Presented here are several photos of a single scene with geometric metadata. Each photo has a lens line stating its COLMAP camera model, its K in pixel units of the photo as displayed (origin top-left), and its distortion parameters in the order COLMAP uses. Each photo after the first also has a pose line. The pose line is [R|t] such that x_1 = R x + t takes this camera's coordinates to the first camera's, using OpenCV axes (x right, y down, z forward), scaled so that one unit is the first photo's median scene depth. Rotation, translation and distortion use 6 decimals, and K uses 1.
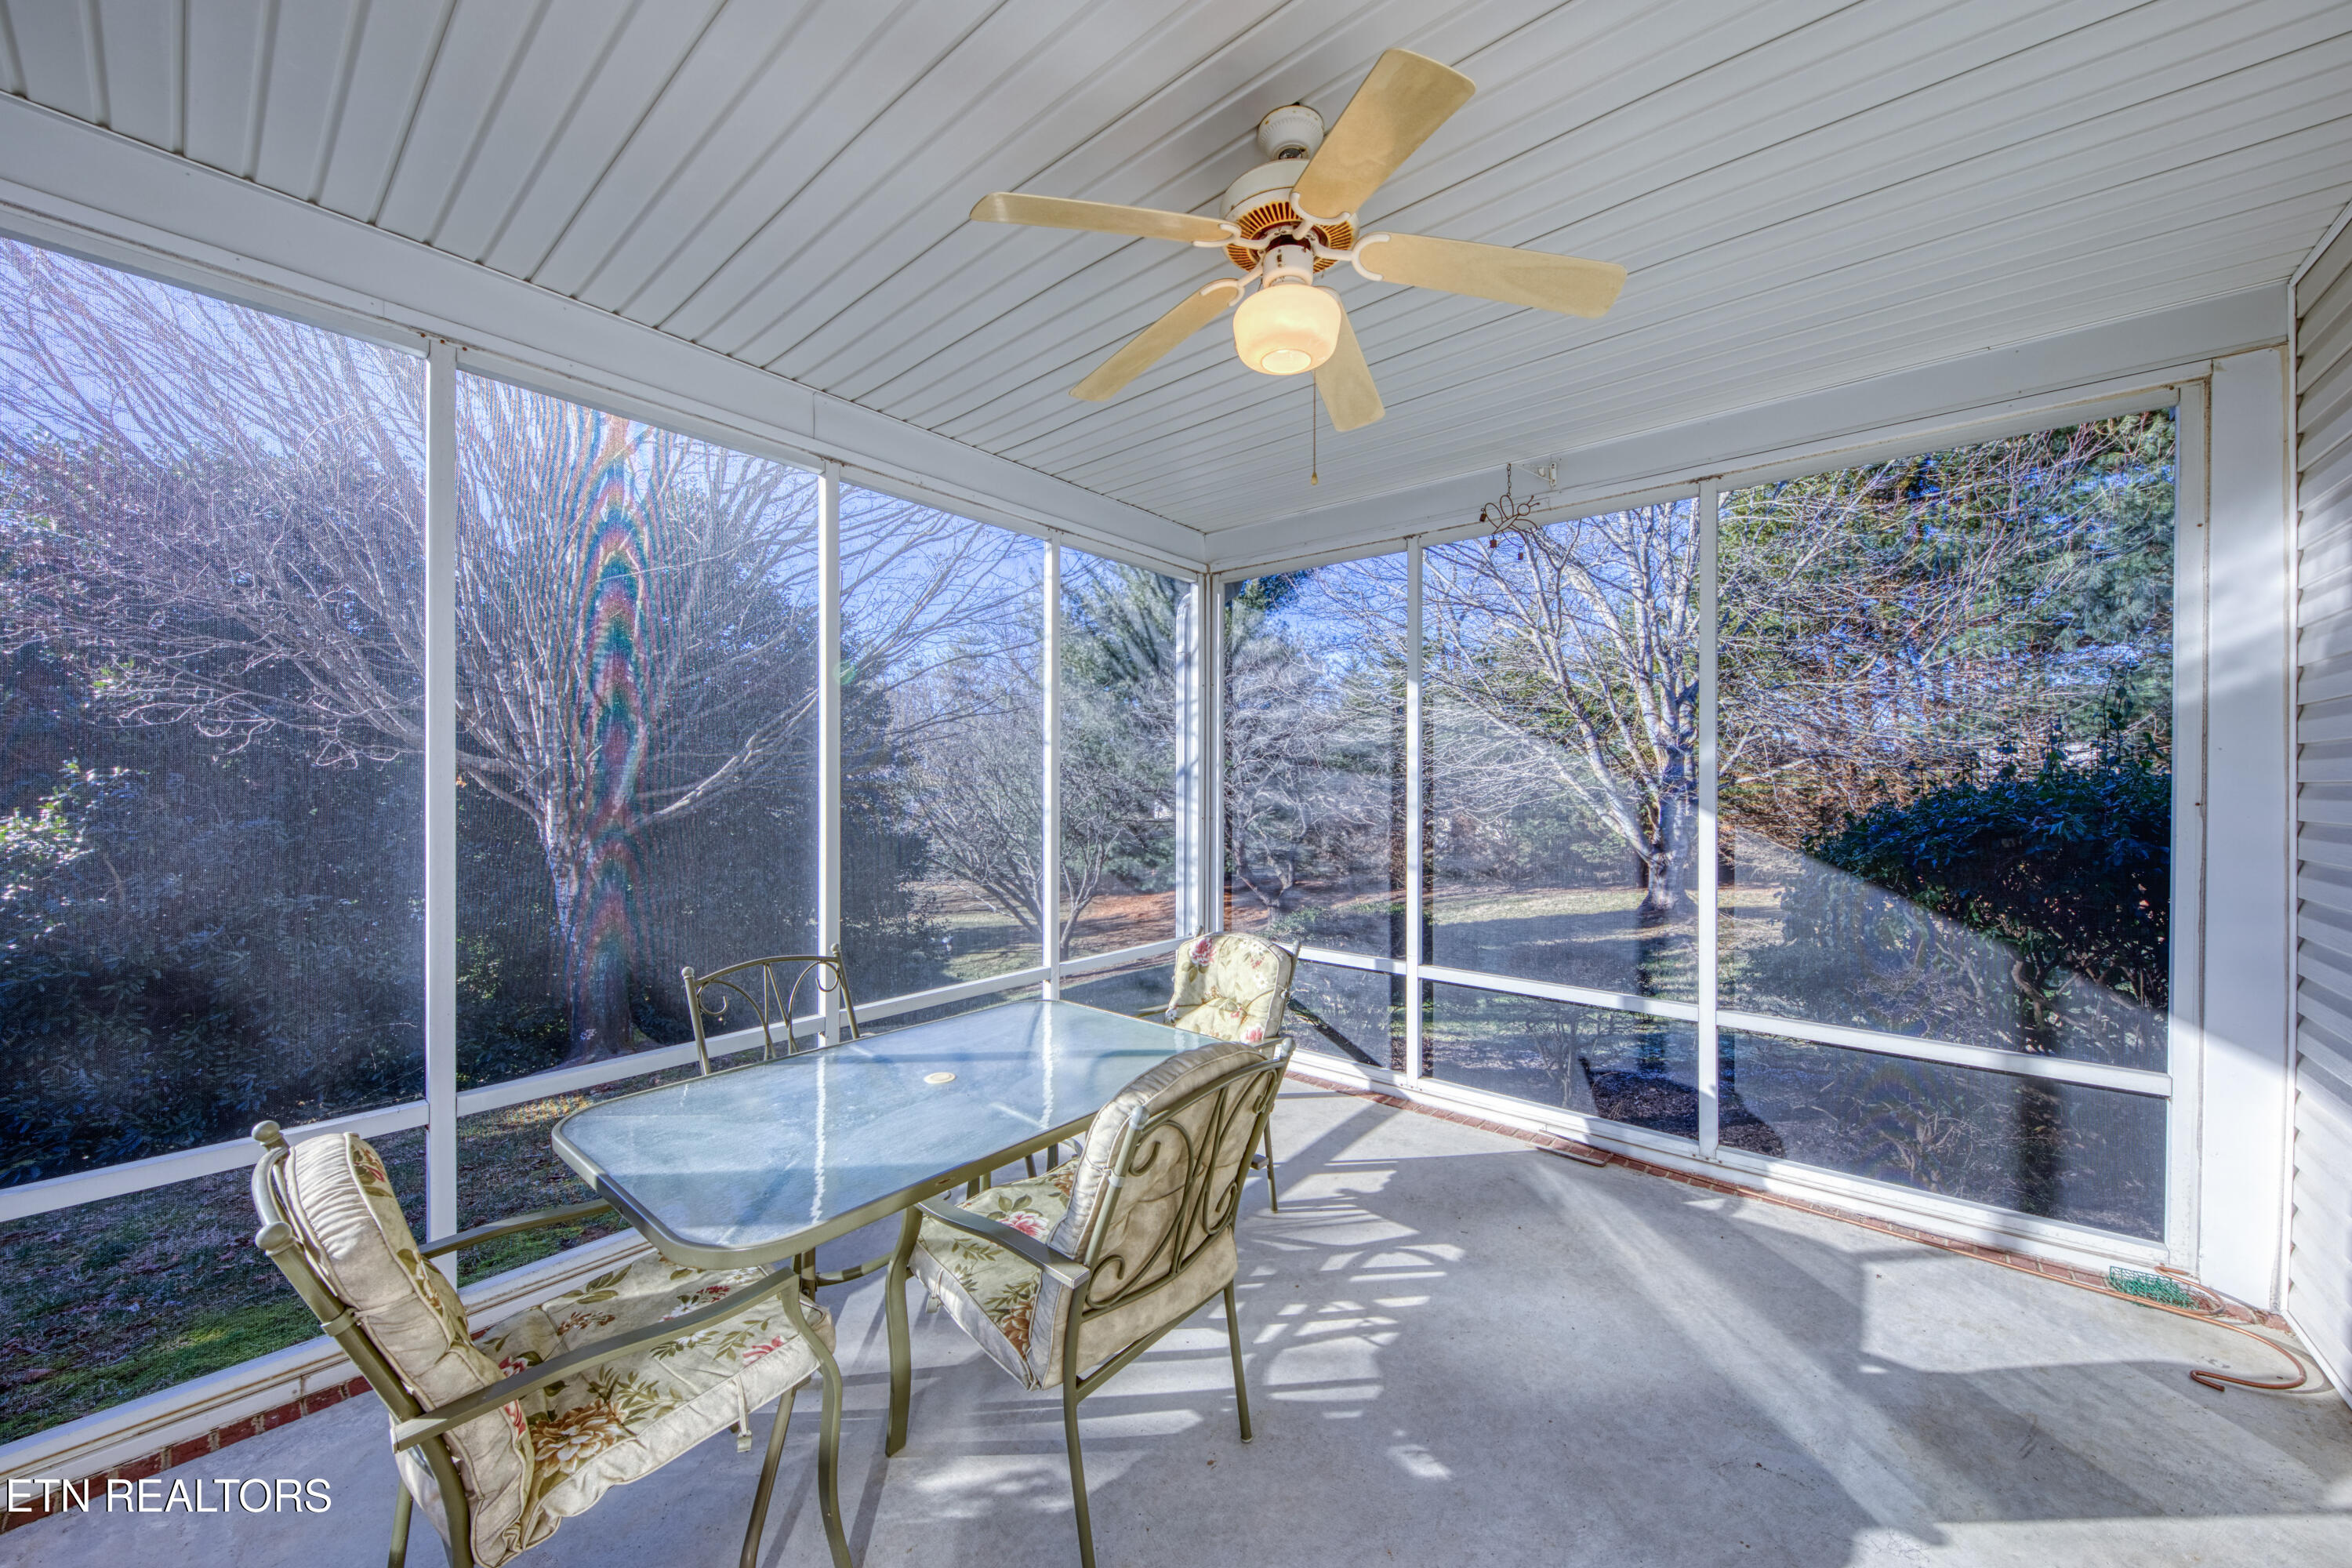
lens RADIAL K [[819.2, 0, 1161.0], [0, 819.2, 775.5], [0, 0, 1]] dist [-0.006994, -0.000703]
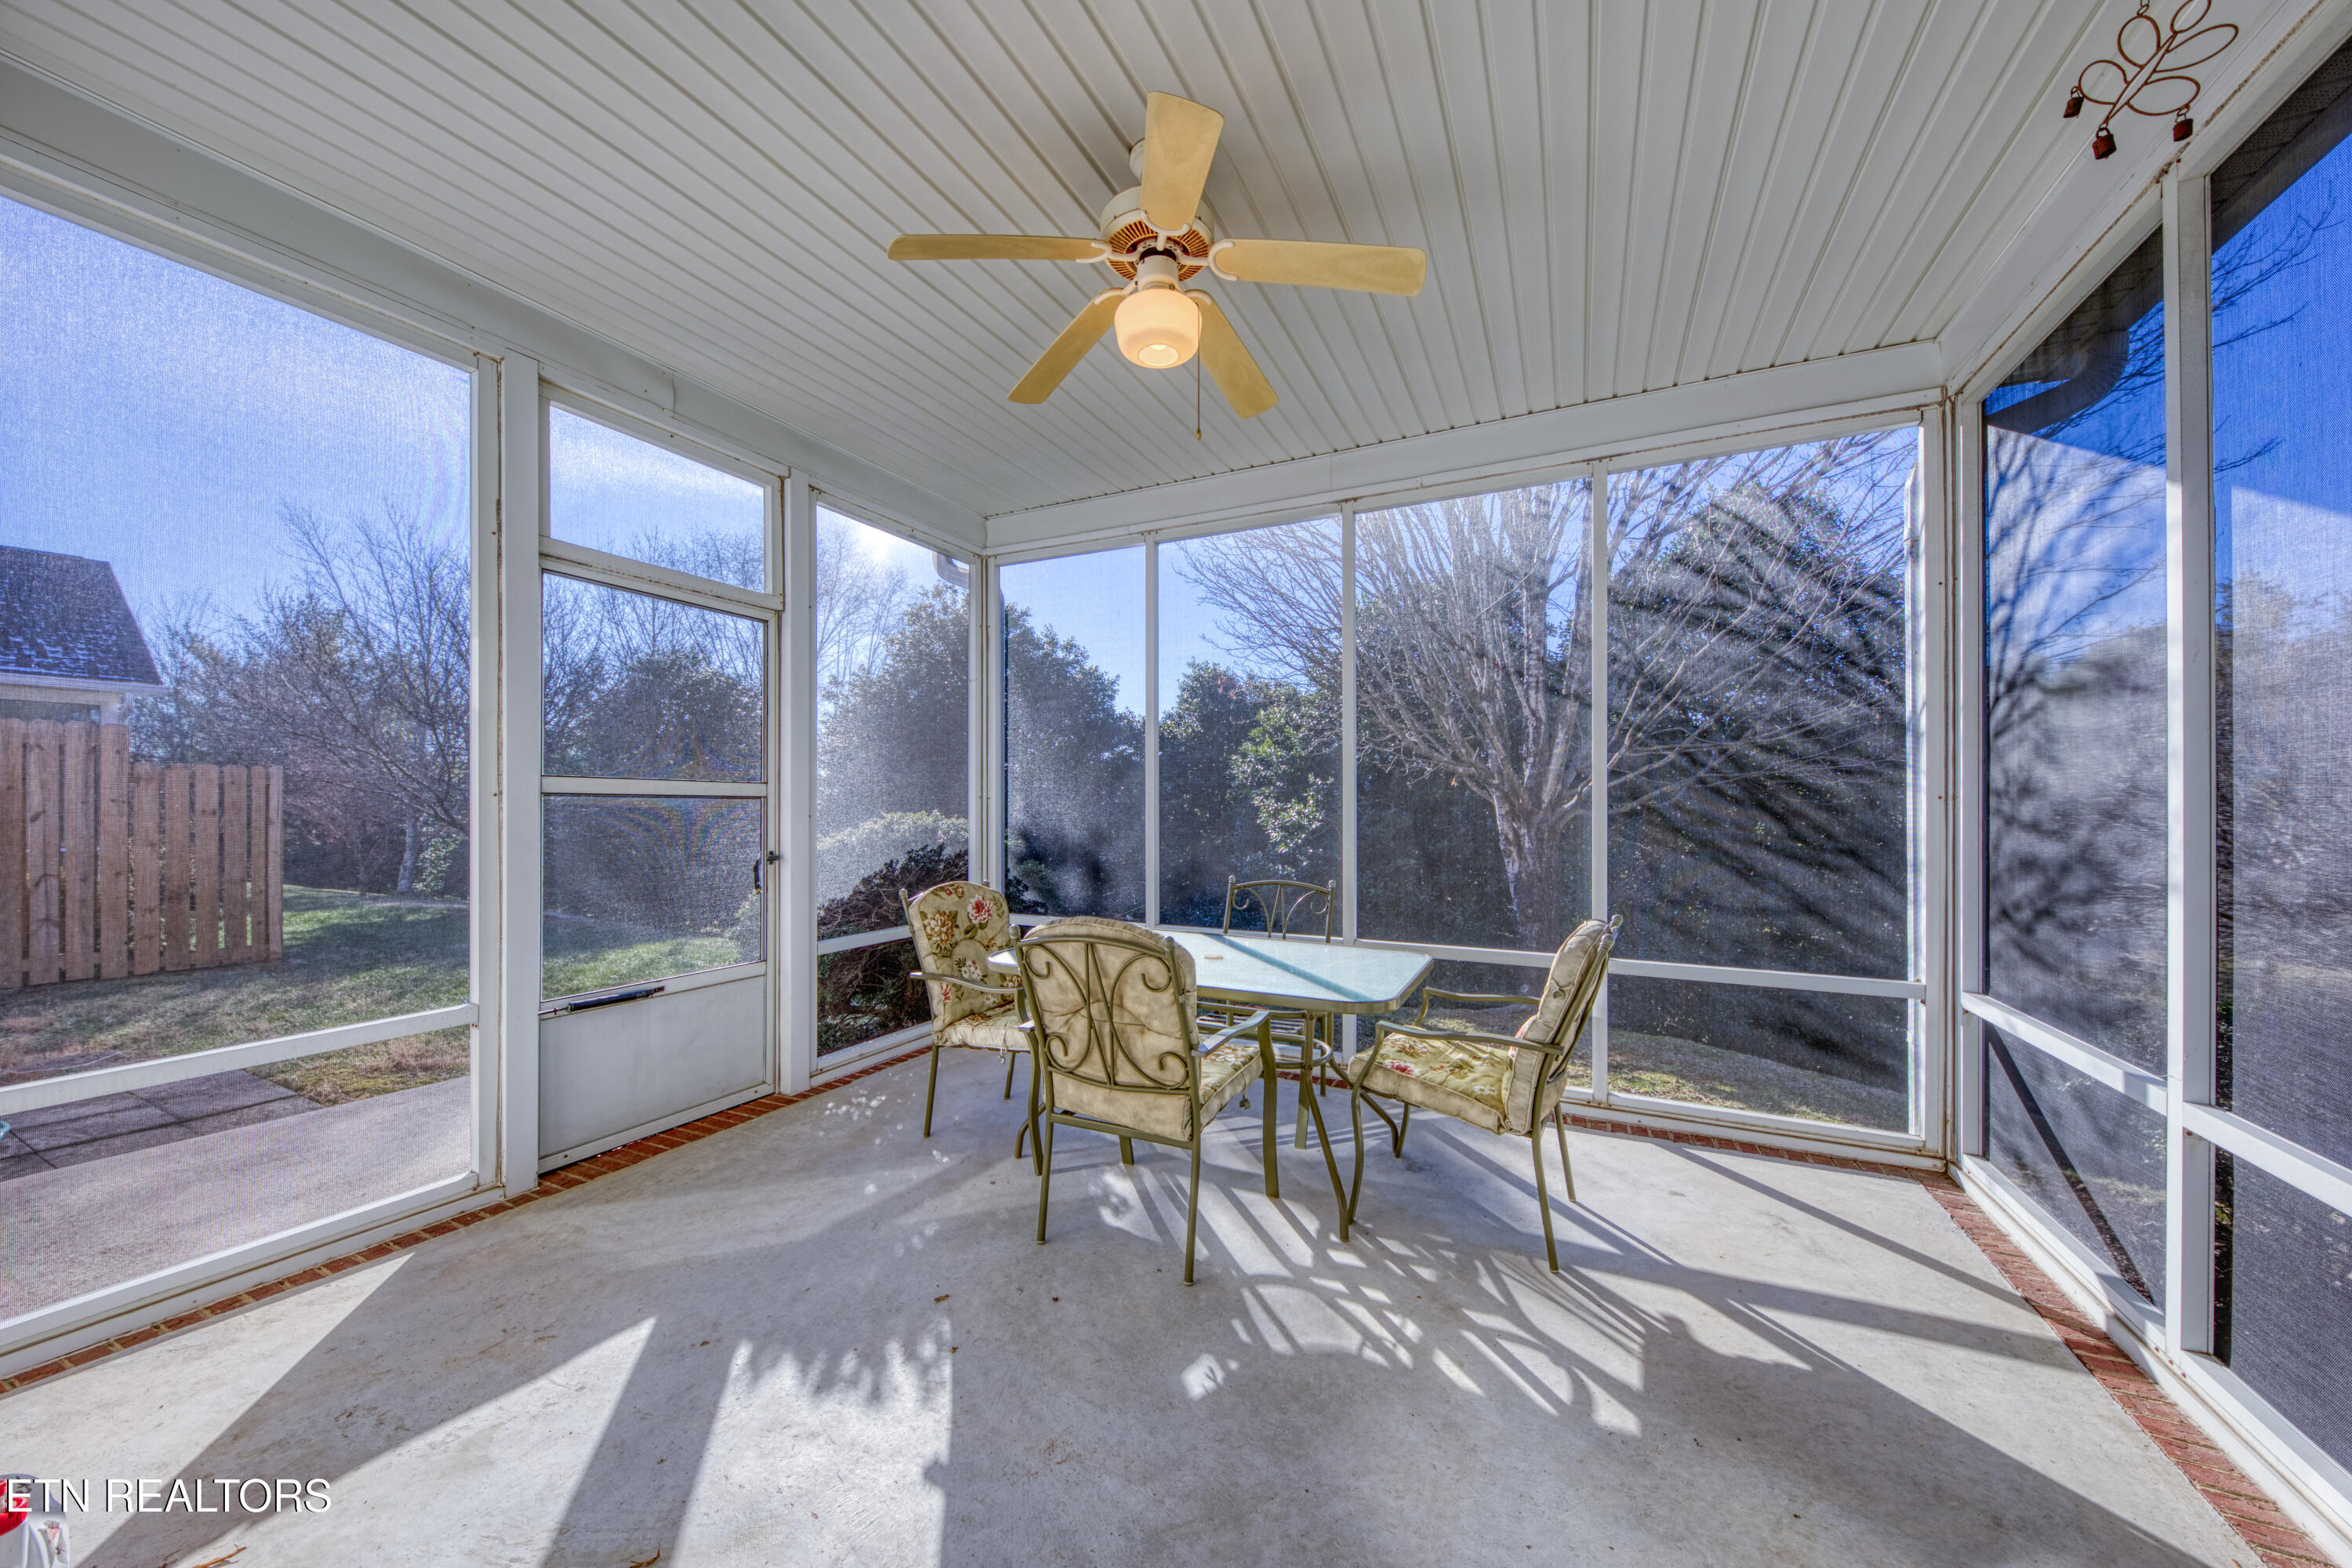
lens RADIAL K [[819.2, 0, 1163.9], [0, 819.2, 804.2], [0, 0, 1]] dist [-0.006994, -0.000703]
pose [[0.239633, 0.002120, -0.970861, 0.709534], [0.009740, 0.999942, 0.004588, 0.067336], [0.970815, -0.010555, 0.239599, 0.393930]]
